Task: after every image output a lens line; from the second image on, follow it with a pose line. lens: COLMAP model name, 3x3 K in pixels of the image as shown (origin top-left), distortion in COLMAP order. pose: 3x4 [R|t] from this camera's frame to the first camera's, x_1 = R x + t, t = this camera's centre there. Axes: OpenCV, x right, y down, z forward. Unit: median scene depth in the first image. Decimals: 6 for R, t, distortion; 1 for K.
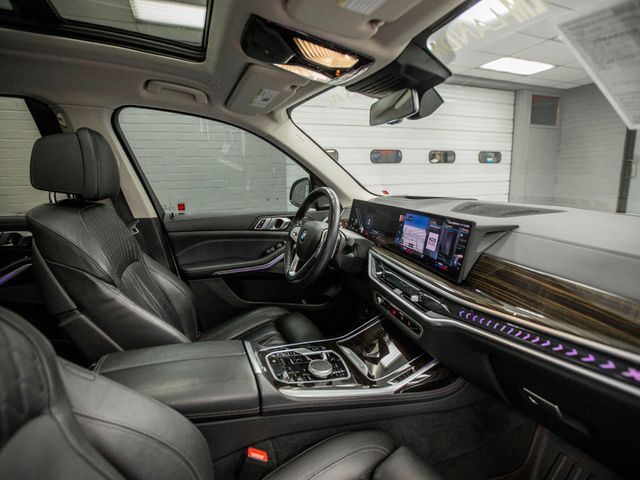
lens RADIAL K [[318.7, 0, 341.1], [0, 318.7, 244.4], [0, 0, 1]] dist [-0.026310, 0.007666]
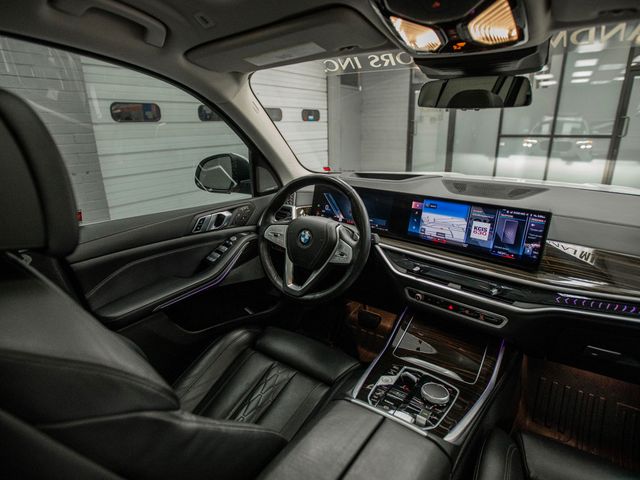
lens RADIAL K [[318.7, 0, 339.6], [0, 318.7, 245.2], [0, 0, 1]] dist [-0.026310, 0.007666]
pose [[0.850460, -0.174589, 0.496221, -0.488703], [0.108387, 0.981234, 0.159473, -0.140448], [-0.514752, -0.081841, 0.853424, 0.302364]]
